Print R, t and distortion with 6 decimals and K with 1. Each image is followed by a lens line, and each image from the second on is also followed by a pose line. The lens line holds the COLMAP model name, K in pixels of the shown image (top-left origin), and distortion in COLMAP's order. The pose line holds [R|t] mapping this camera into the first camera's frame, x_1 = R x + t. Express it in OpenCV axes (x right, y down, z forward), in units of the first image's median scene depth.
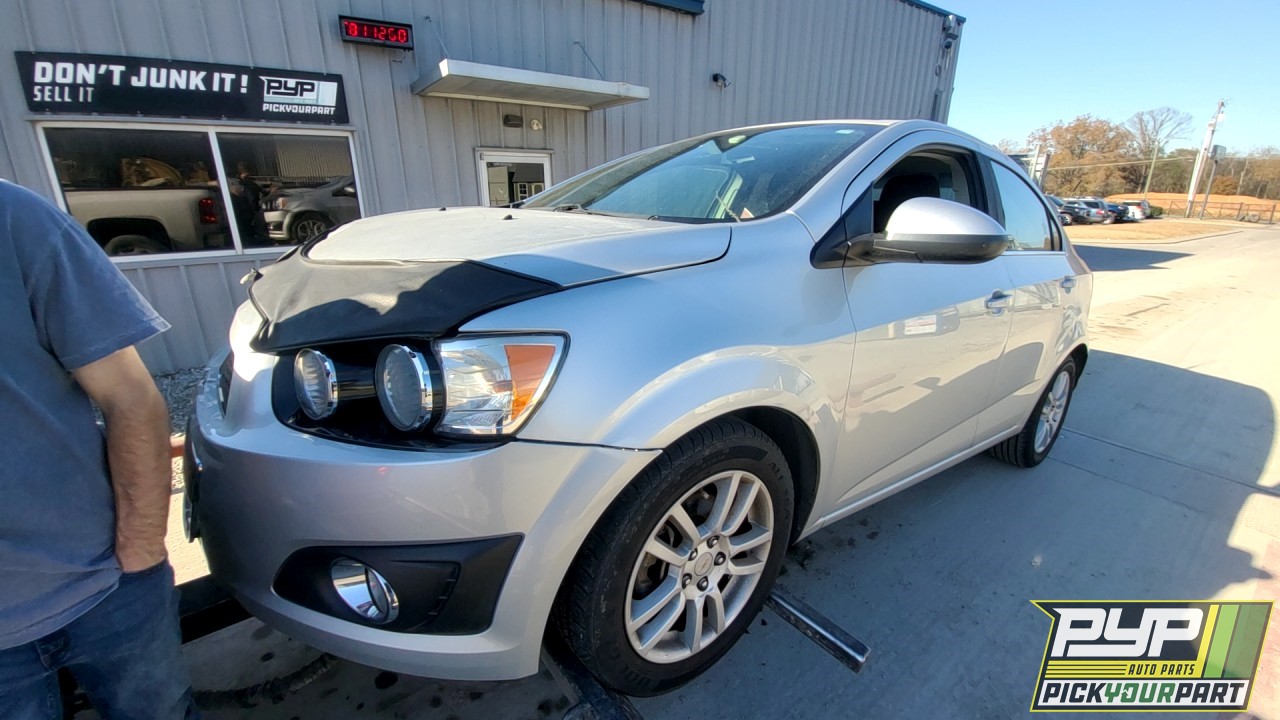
lens RADIAL K [[515.8, 0, 640.0], [0, 515.8, 360.0], [0, 0, 1]] dist [-0.000063, -0.011027]
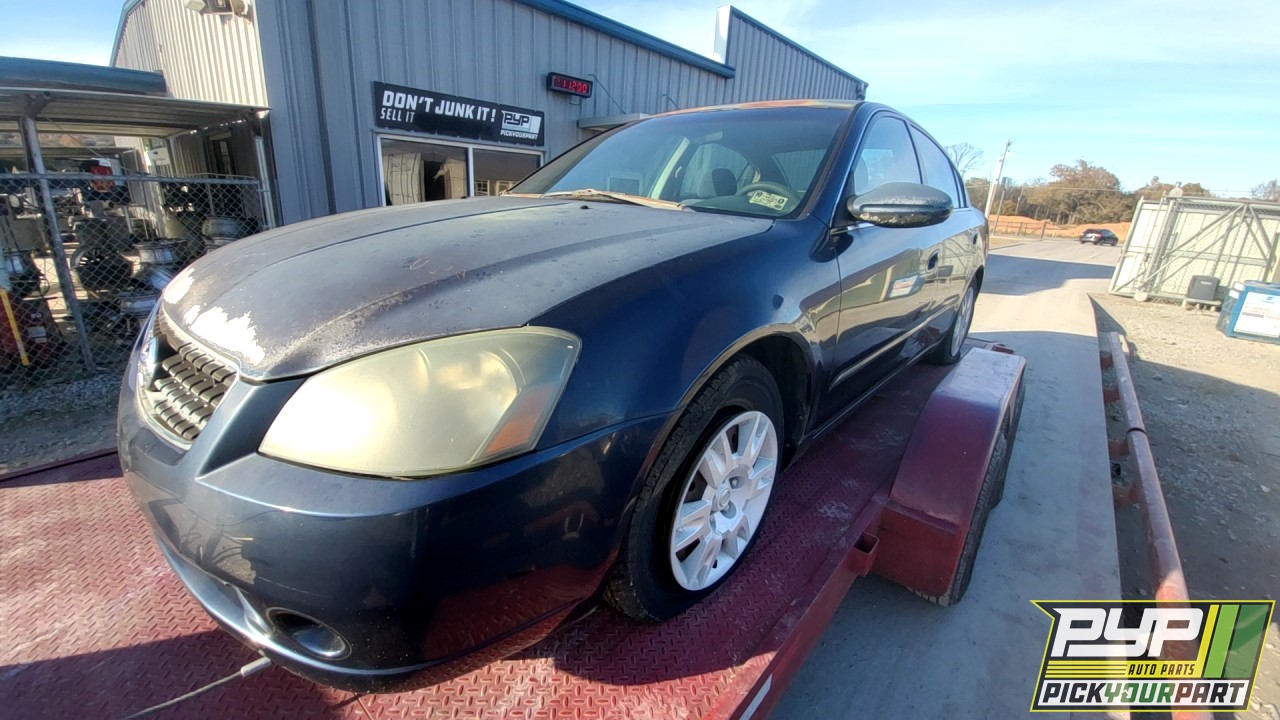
lens RADIAL K [[526.1, 0, 640.0], [0, 526.1, 360.0], [0, 0, 1]] dist [0.003532, -0.012153]
pose [[0.969204, -0.035406, 0.243702, -0.794950], [0.039862, 0.999116, -0.013375, 0.174319], [-0.243013, 0.022677, 0.969758, -0.507268]]
